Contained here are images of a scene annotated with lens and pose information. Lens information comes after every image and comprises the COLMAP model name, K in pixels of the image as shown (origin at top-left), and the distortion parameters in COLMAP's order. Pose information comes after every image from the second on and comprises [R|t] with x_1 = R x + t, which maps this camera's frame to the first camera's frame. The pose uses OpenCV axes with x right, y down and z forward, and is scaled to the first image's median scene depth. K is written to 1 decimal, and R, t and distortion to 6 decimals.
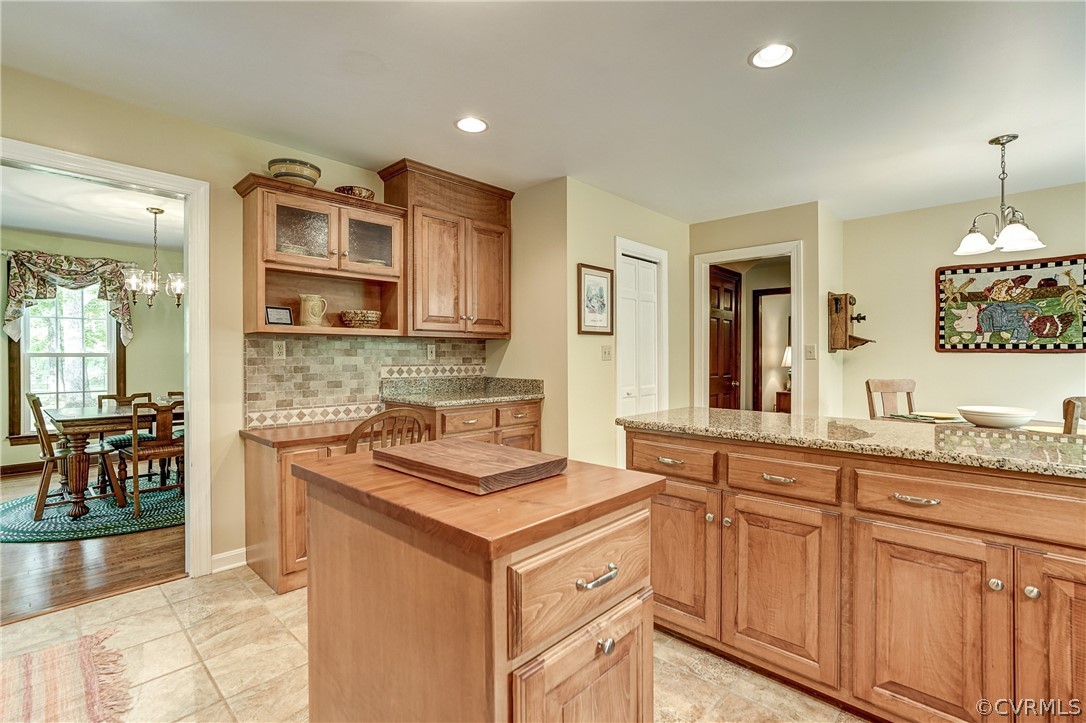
lens RADIAL K [[491.4, 0, 529.9], [0, 491.4, 356.7], [0, 0, 1]] dist [-0.014974, 0.013861]
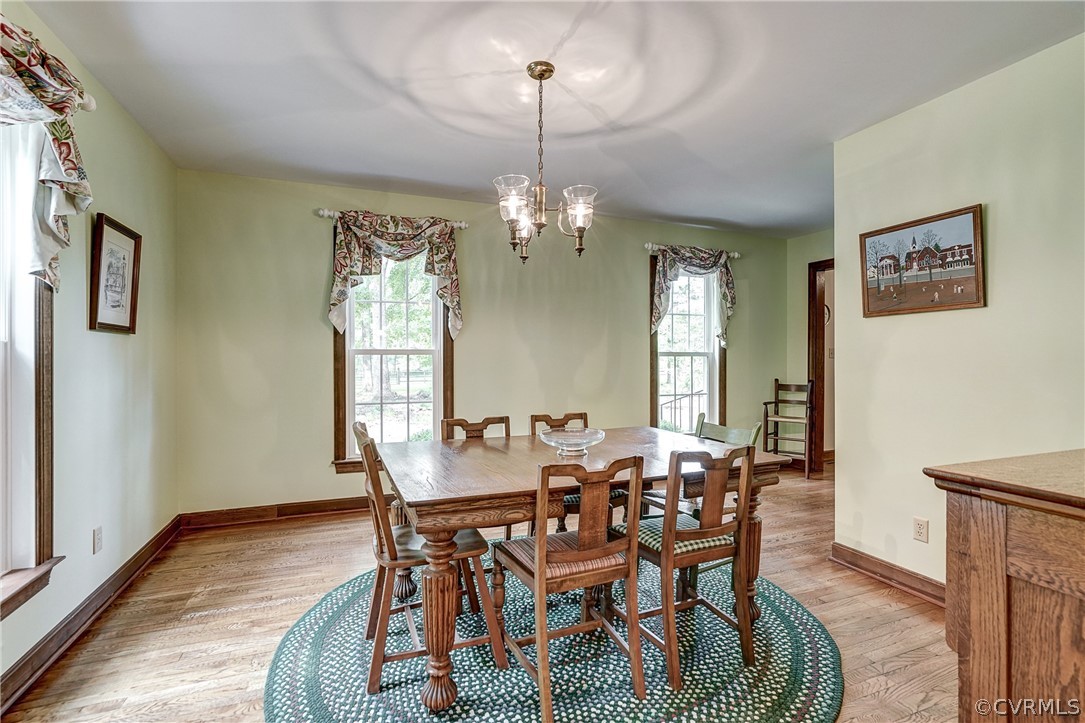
lens RADIAL K [[500.4, 0, 546.7], [0, 500.4, 355.6], [0, 0, 1]] dist [-0.028266, 0.000174]
pose [[0.913235, 0.003867, -0.407416, -0.652797], [-0.003809, 0.999992, 0.000952, 0.000767], [0.407416, 0.000682, 0.913242, 0.629995]]
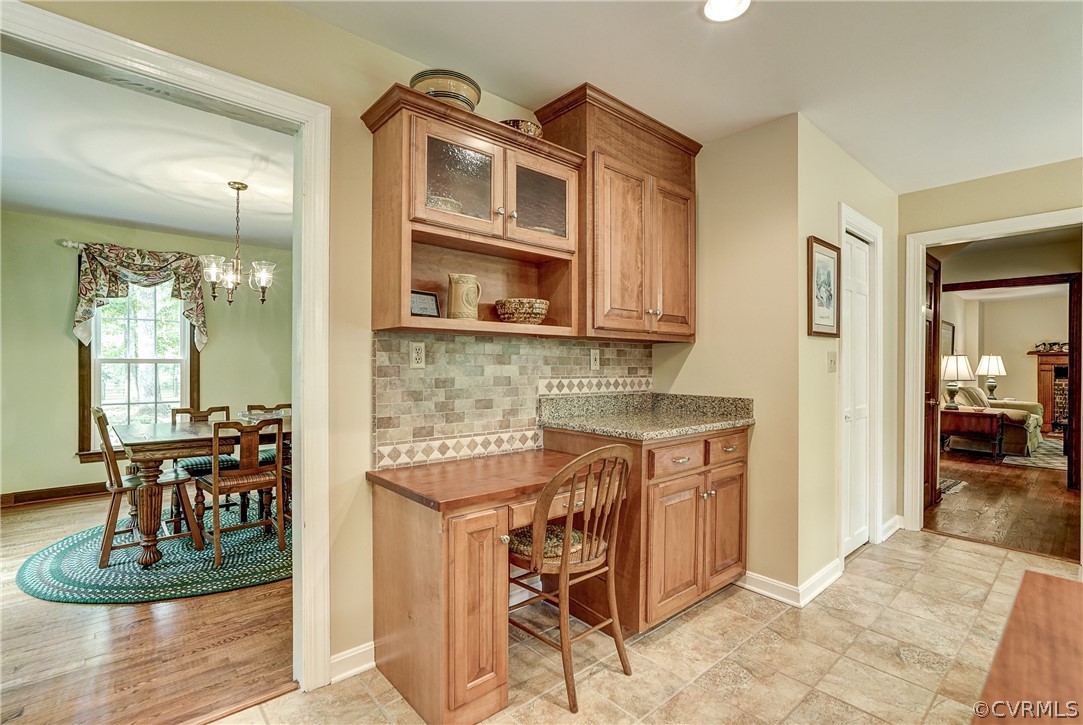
lens RADIAL K [[496.9, 0, 540.3], [0, 496.9, 365.0], [0, 0, 1]] dist [-0.026262, 0.014350]
pose [[0.997190, 0.005801, -0.074686, -0.233439], [-0.005891, 0.999982, -0.000980, 0.000185], [0.074679, 0.001417, 0.997207, 0.255329]]
